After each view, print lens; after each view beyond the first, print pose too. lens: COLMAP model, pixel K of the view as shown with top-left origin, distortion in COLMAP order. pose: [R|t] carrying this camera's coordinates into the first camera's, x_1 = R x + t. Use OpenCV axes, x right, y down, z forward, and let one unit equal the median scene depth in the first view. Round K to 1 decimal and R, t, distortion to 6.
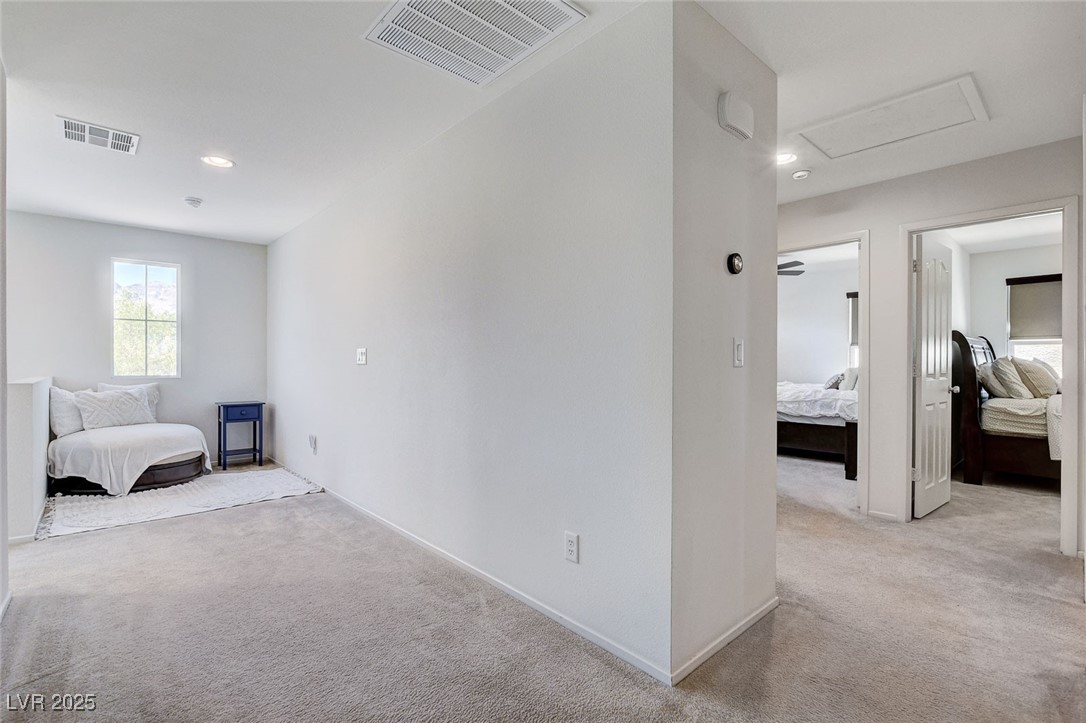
lens RADIAL K [[483.5, 0, 553.4], [0, 483.5, 362.1], [0, 0, 1]] dist [-0.020369, 0.004492]
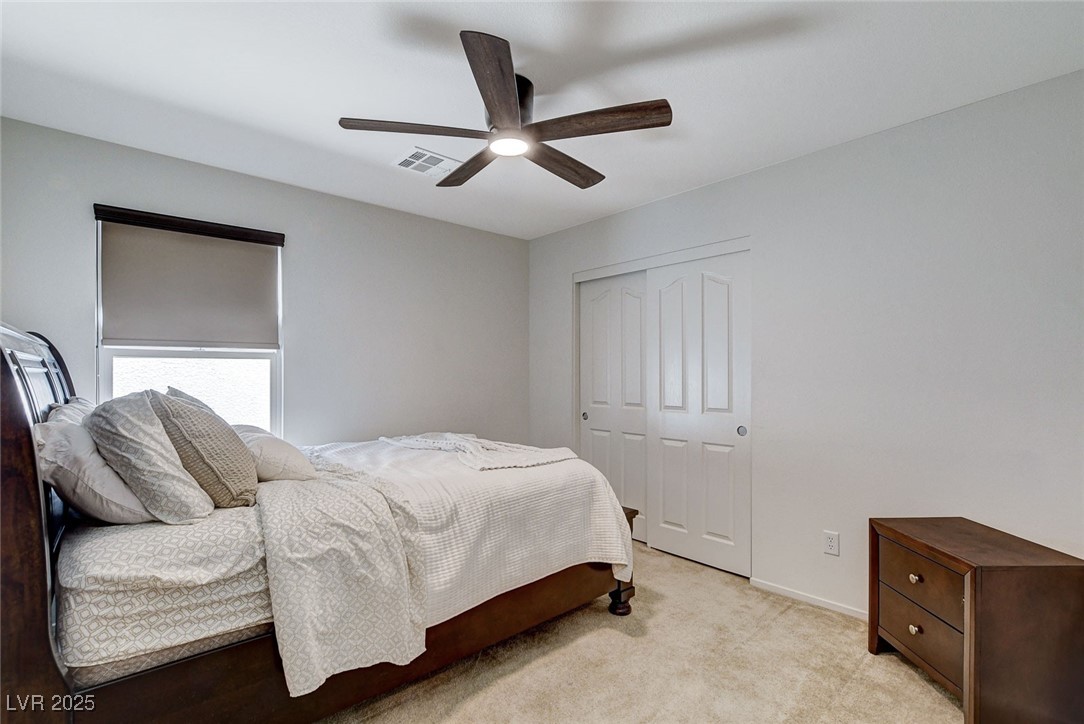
lens RADIAL K [[485.7, 0, 563.3], [0, 485.7, 378.9], [0, 0, 1]] dist [-0.013537, -0.001359]
pose [[-0.022940, -0.014285, 0.999635, 0.635390], [0.003461, 0.999891, 0.014368, -0.024688], [-0.999731, 0.003790, -0.022888, 0.734752]]
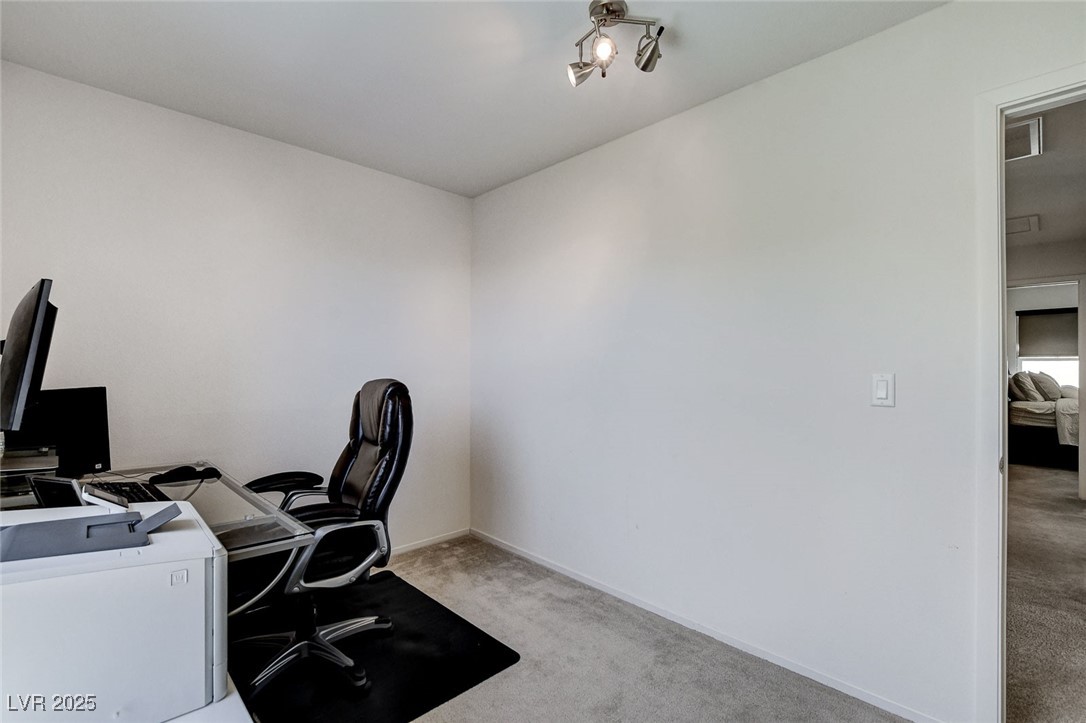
lens RADIAL K [[483.5, 0, 548.0], [0, 483.5, 363.2], [0, 0, 1]] dist [-0.020369, 0.004492]
pose [[0.999426, -0.000868, 0.033877, -0.470667], [0.001240, 0.999939, -0.010957, -0.020507], [-0.033865, 0.010993, 0.999366, -0.326553]]
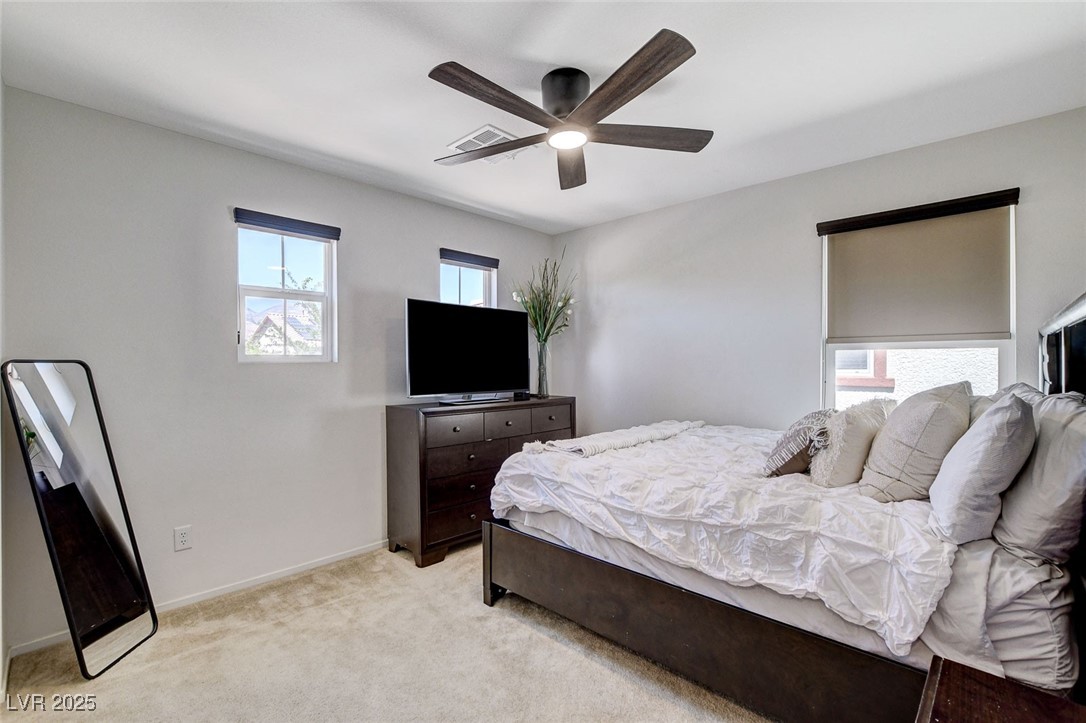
lens RADIAL K [[483.5, 0, 547.4], [0, 483.5, 370.0], [0, 0, 1]] dist [-0.020369, 0.004492]
pose [[0.996722, -0.005845, 0.080694, 0.508295], [0.004881, 0.999914, 0.012136, -0.025158], [-0.080758, -0.011702, 0.996665, 0.897954]]
